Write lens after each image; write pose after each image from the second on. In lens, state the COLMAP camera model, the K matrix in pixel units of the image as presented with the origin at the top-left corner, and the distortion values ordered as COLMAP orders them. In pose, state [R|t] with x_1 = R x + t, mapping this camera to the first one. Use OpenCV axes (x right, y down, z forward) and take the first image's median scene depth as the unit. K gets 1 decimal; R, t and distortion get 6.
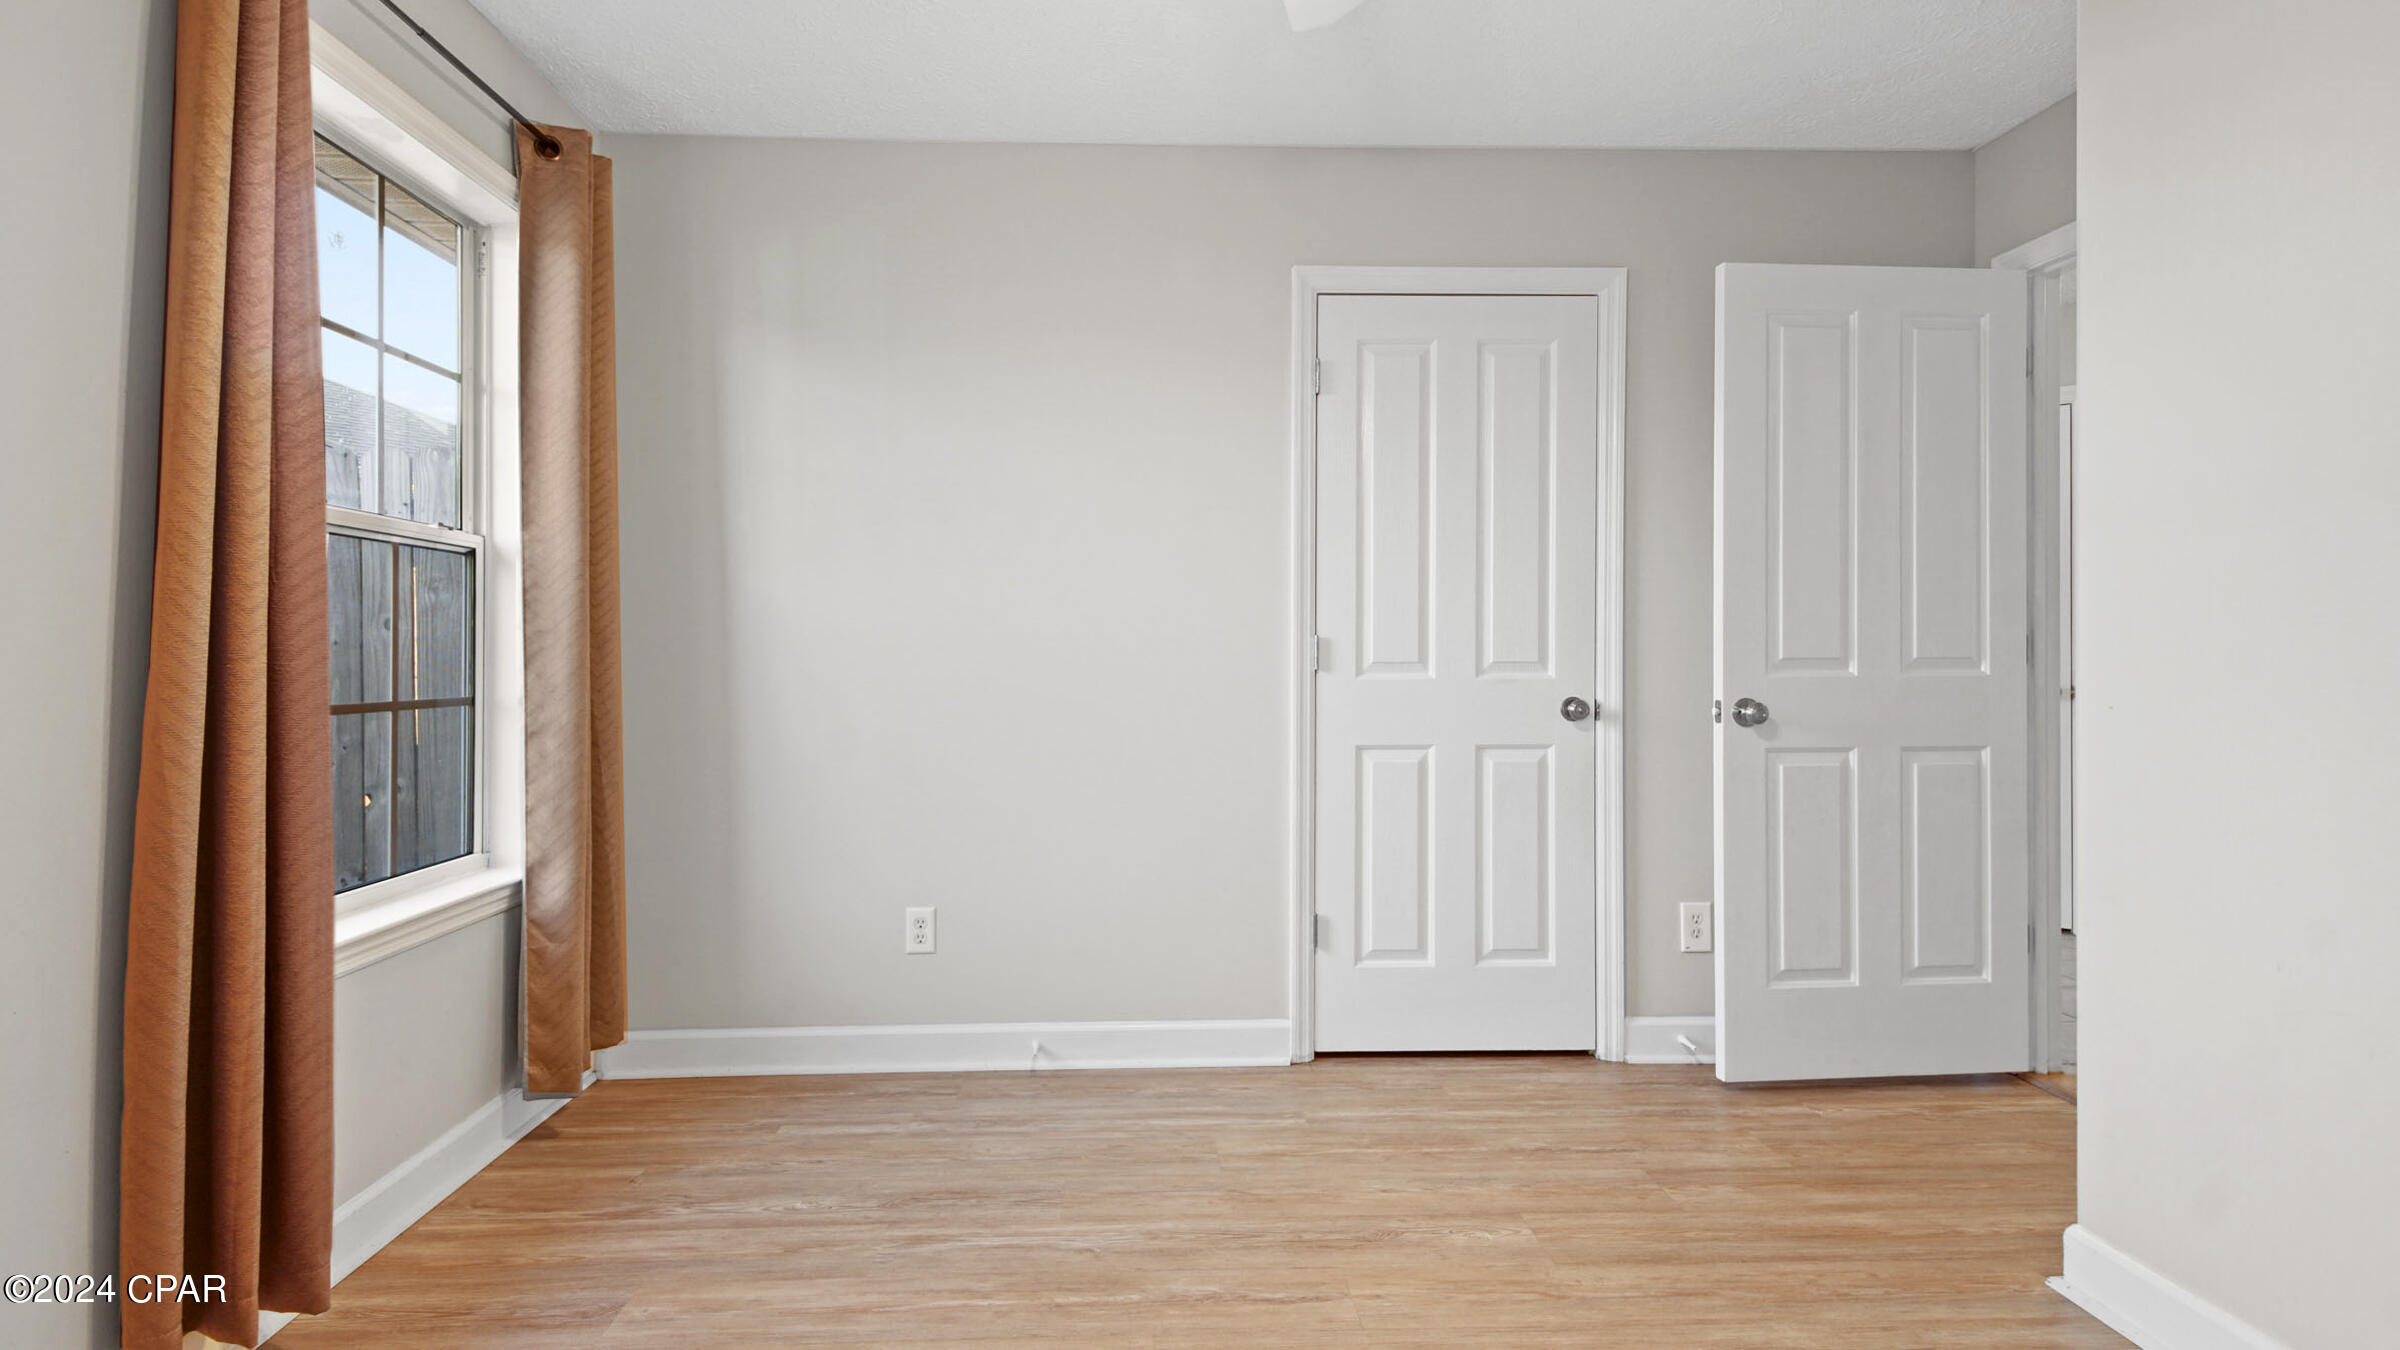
lens RADIAL K [[1073.2, 0, 1196.6], [0, 1073.2, 672.6], [0, 0, 1]] dist [0.018313, -0.001095]
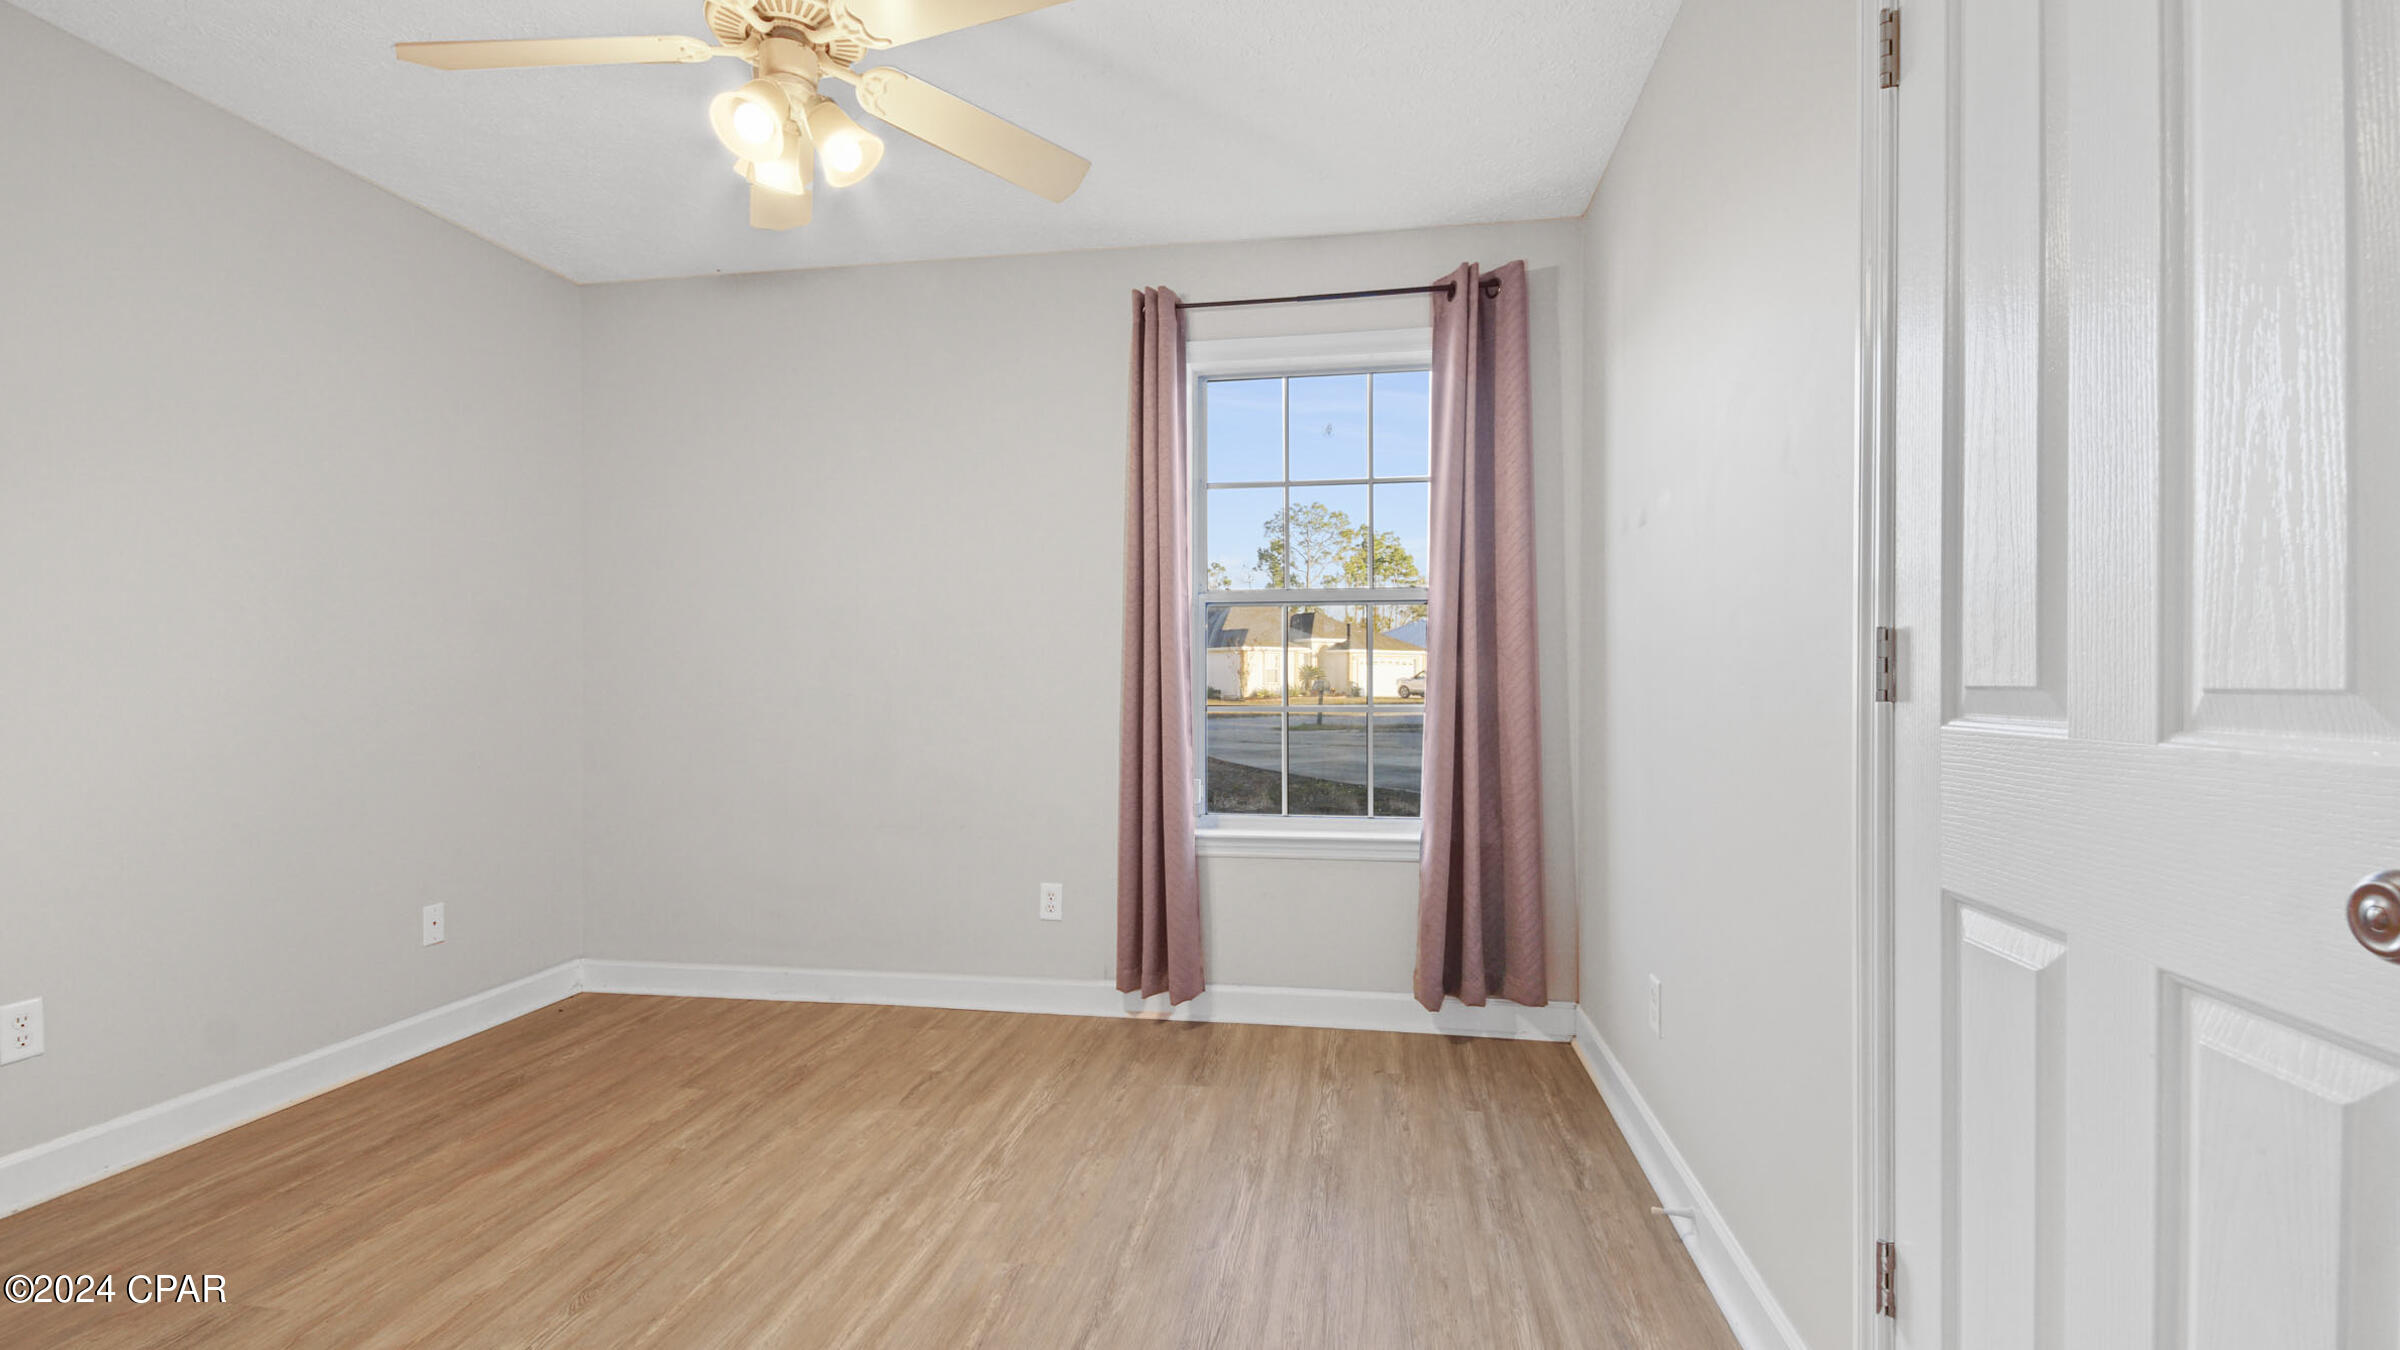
lens RADIAL K [[1073.2, 0, 1205.8], [0, 1073.2, 674.6], [0, 0, 1]] dist [0.018313, -0.001095]
pose [[-0.209745, -0.002196, -0.977754, 0.866752], [-0.014965, 0.999888, 0.000965, -0.015677], [0.977642, 0.014834, -0.209754, 1.134898]]
